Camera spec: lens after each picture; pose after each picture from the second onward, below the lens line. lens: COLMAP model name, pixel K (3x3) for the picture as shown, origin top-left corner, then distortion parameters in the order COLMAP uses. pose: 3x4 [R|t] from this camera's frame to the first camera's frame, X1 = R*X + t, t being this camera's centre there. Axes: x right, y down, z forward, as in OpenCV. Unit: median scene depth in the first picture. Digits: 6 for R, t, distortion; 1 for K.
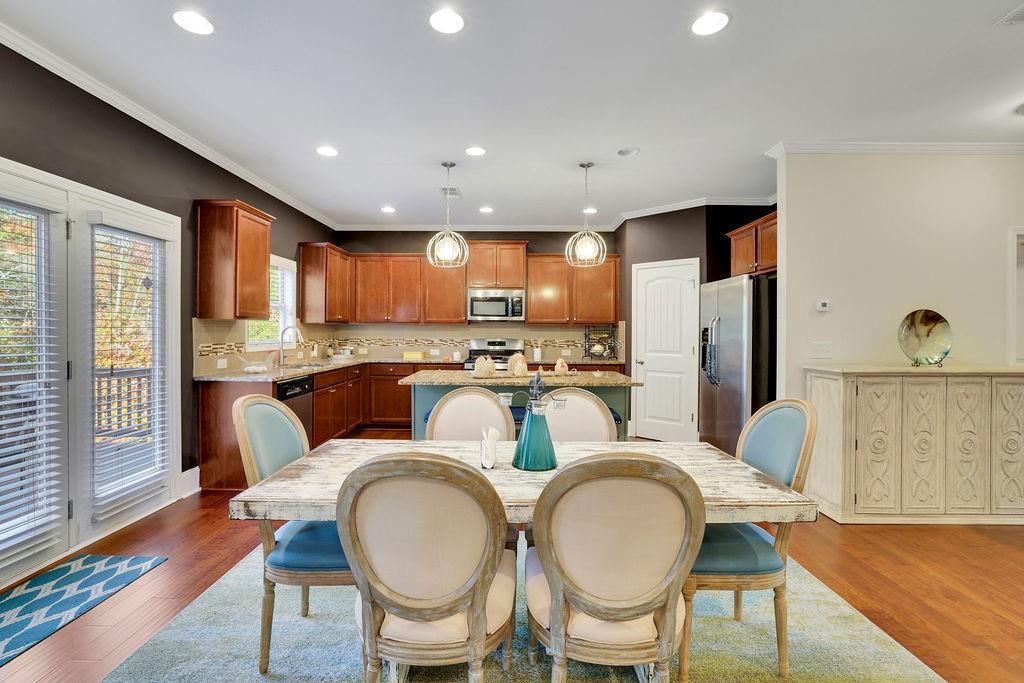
lens RADIAL K [[460.5, 0, 511.7], [0, 460.5, 334.6], [0, 0, 1]] dist [-0.043972, 0.021039]
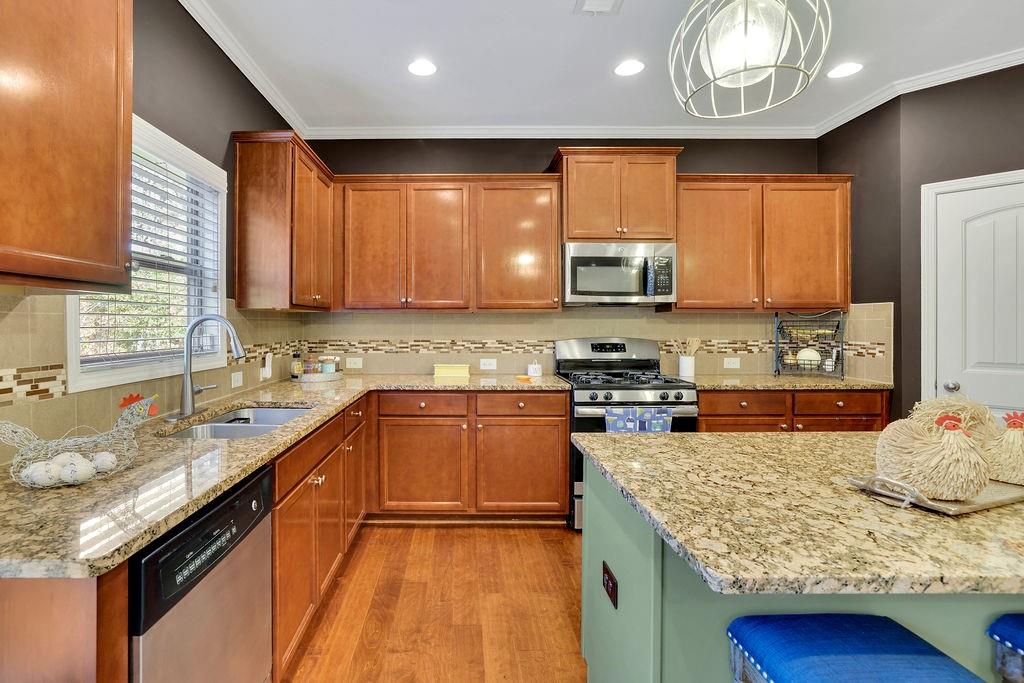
lens RADIAL K [[480.6, 0, 452.8], [0, 480.6, 326.4], [0, 0, 1]] dist [-0.023956, -0.000006]
pose [[0.999860, -0.006375, -0.015444, -0.231531], [0.006327, 0.999975, -0.003145, -0.005129], [0.015464, 0.003047, 0.999876, 0.508026]]
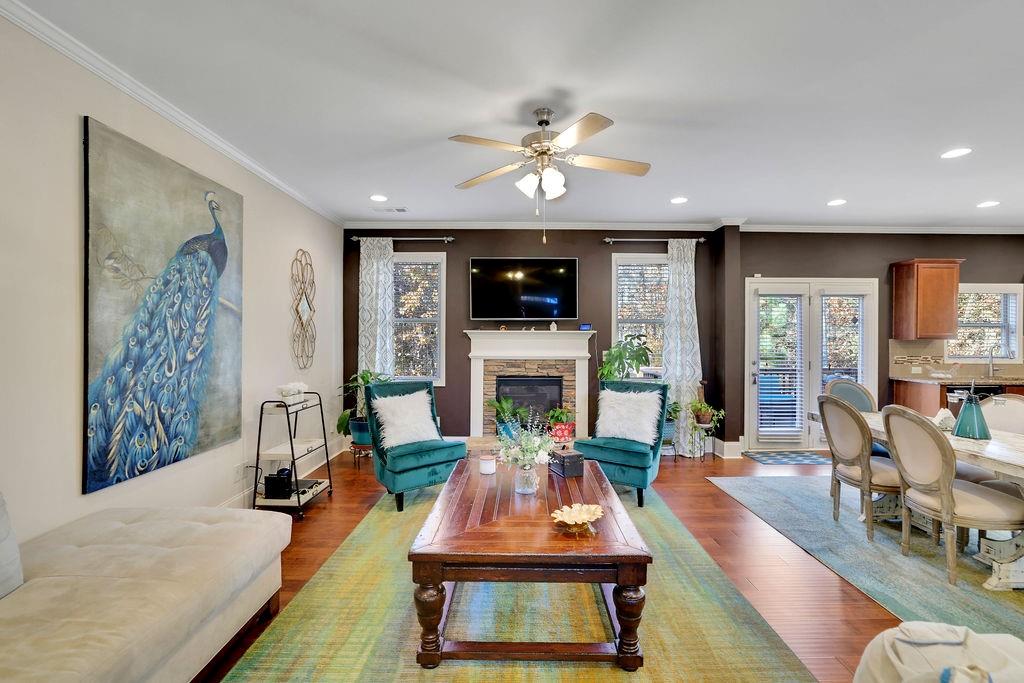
lens RADIAL K [[449.0, 0, 512.0], [0, 449.0, 341.5], [0, 0, 1]] dist [-0.057495, 0.024603]
pose [[0.012756, 0.002492, -0.999916, 0.505704], [-0.009899, 0.999948, 0.002366, -0.012367], [0.999870, 0.009868, 0.012780, -0.209989]]
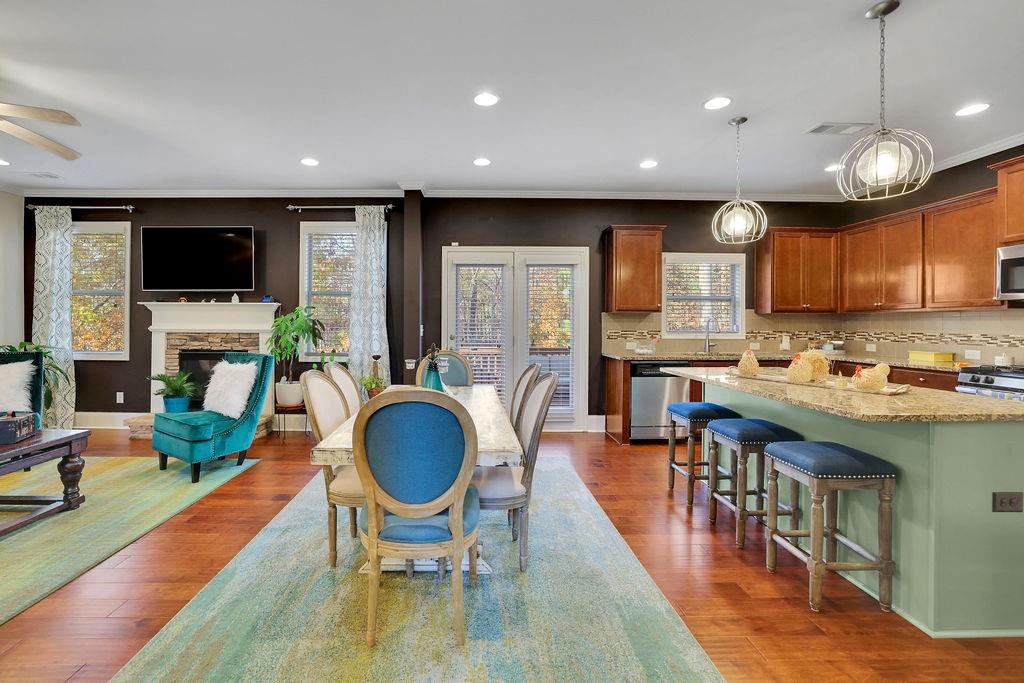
lens RADIAL K [[459.1, 0, 483.1], [0, 459.1, 325.0], [0, 0, 1]] dist [-0.050507, 0.021396]
pose [[0.023072, -0.003929, -0.999726, 0.488857], [-0.011431, 0.999926, -0.004193, 0.009418], [0.999668, 0.011525, 0.023026, 0.372315]]
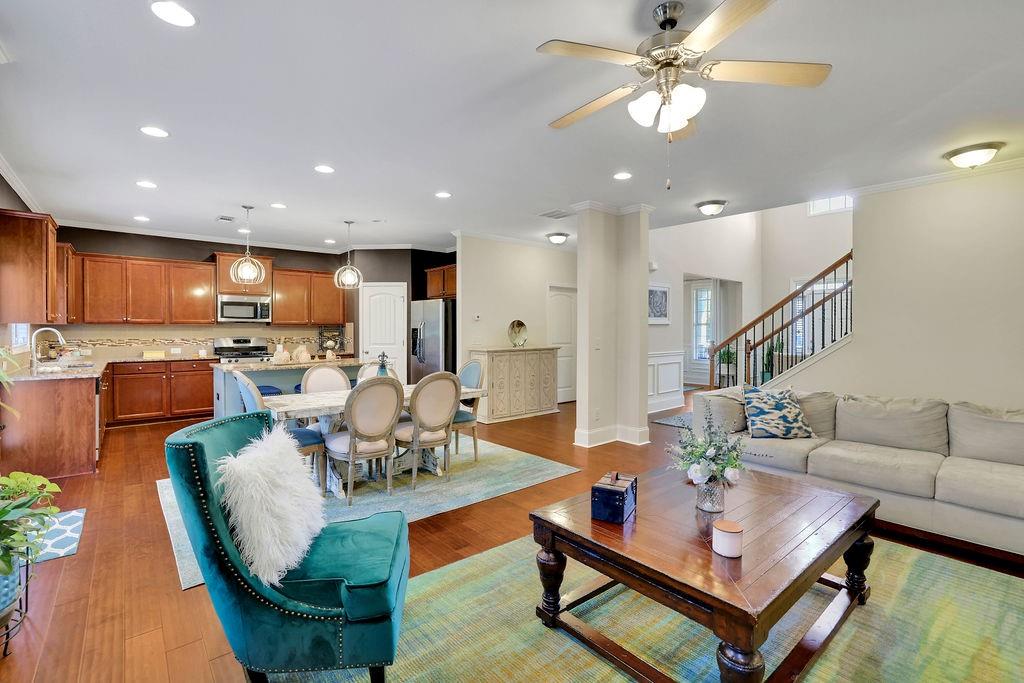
lens RADIAL K [[460.5, 0, 511.7], [0, 460.5, 334.6], [0, 0, 1]] dist [-0.043972, 0.021039]
pose [[0.754984, -0.012408, 0.655626, -0.309952], [0.006595, 0.999914, 0.011329, -0.007173], [-0.655710, -0.004230, 0.755001, -0.364284]]
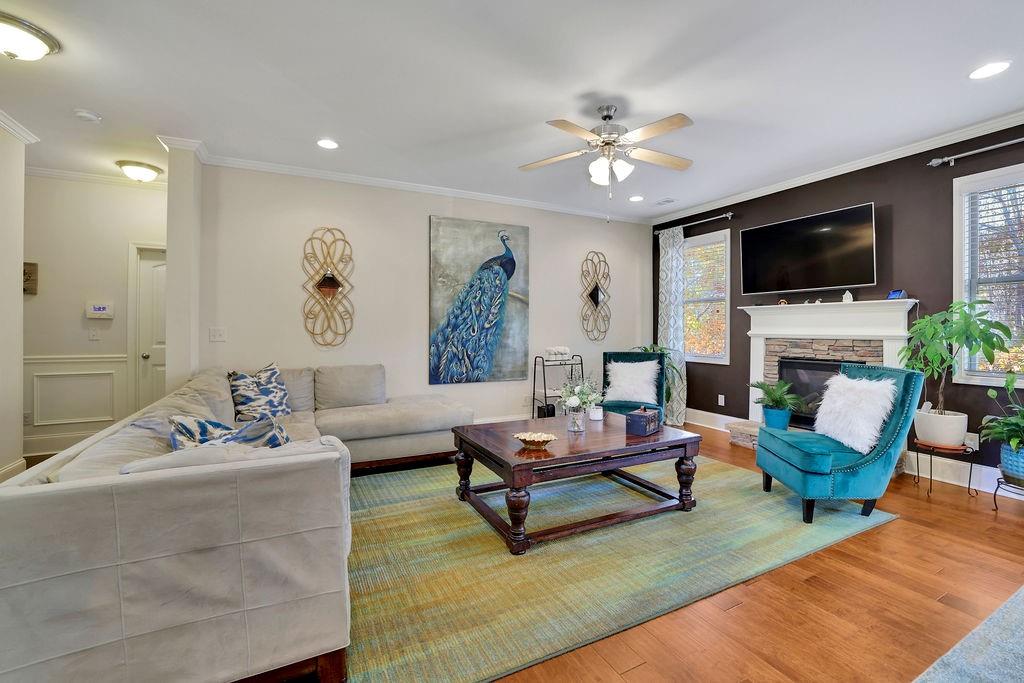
lens RADIAL K [[444.0, 0, 510.8], [0, 444.0, 330.5], [0, 0, 1]] dist [-0.047474, 0.018085]
pose [[-0.886419, -0.007076, -0.462829, 0.379821], [-0.010559, 0.999932, 0.004935, 0.015031], [0.462763, 0.009262, -0.886434, 0.267374]]
